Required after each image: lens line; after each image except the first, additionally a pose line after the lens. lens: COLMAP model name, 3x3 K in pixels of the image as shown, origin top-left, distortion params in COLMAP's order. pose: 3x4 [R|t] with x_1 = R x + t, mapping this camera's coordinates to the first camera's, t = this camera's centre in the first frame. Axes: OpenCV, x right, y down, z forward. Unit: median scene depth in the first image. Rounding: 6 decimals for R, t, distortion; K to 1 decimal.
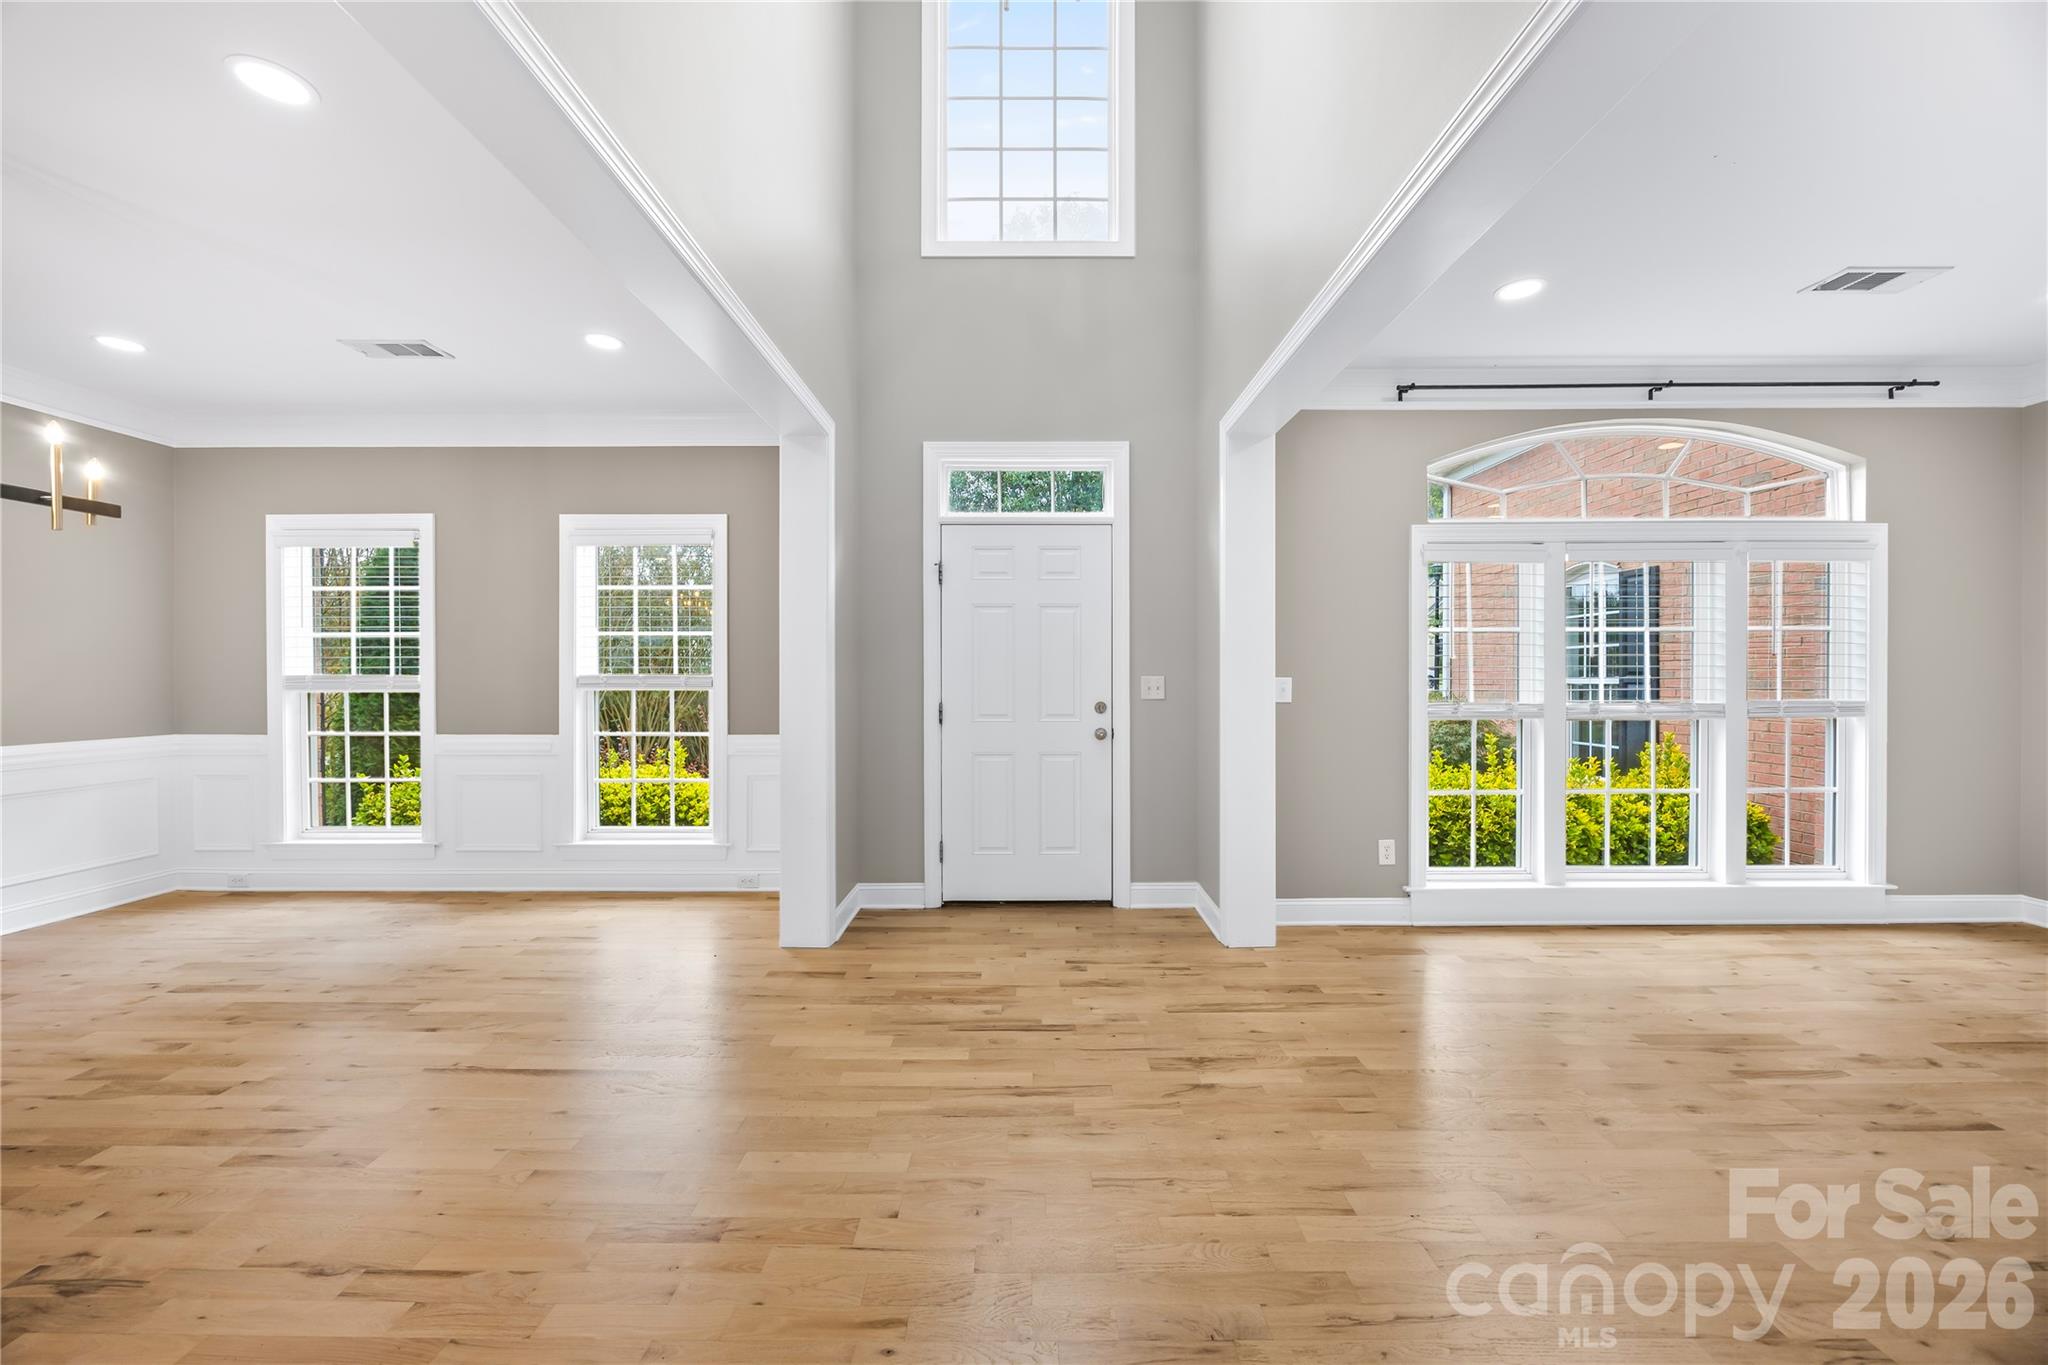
lens RADIAL K [[807.6, 0, 1024.0], [0, 807.6, 682.5], [0, 0, 1]] dist [-0.001073, -0.000205]
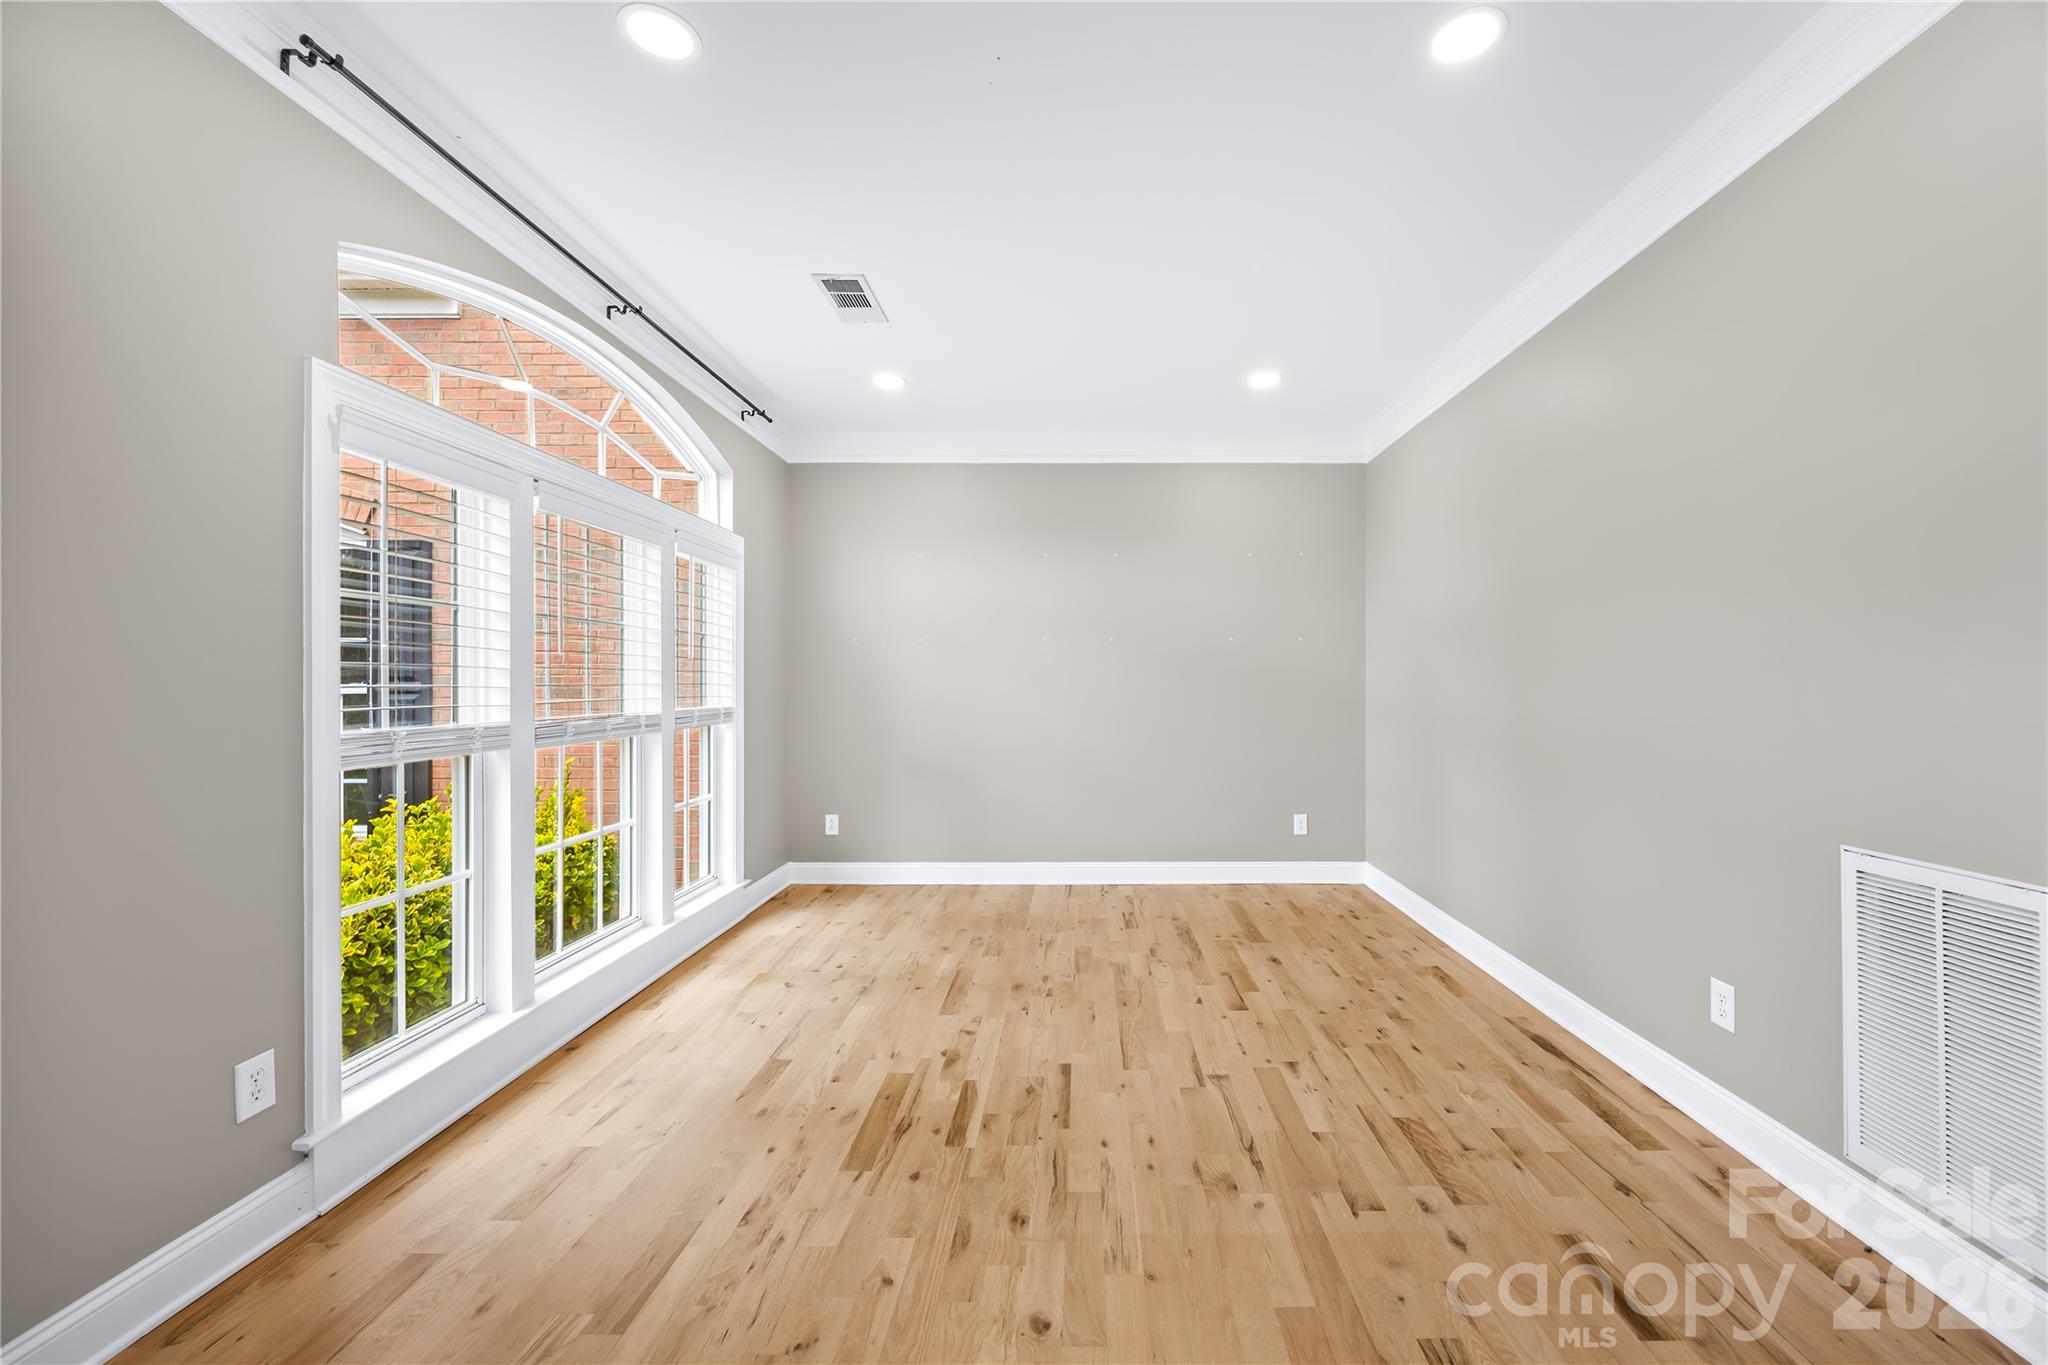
lens RADIAL K [[807.6, 0, 1024.0], [0, 807.6, 682.5], [0, 0, 1]] dist [-0.001073, -0.000205]
pose [[0.002986, 0.002248, 0.999993, 0.016145], [0.009089, 0.999956, -0.002275, -0.002001], [-0.999954, 0.009096, 0.002966, 0.612878]]
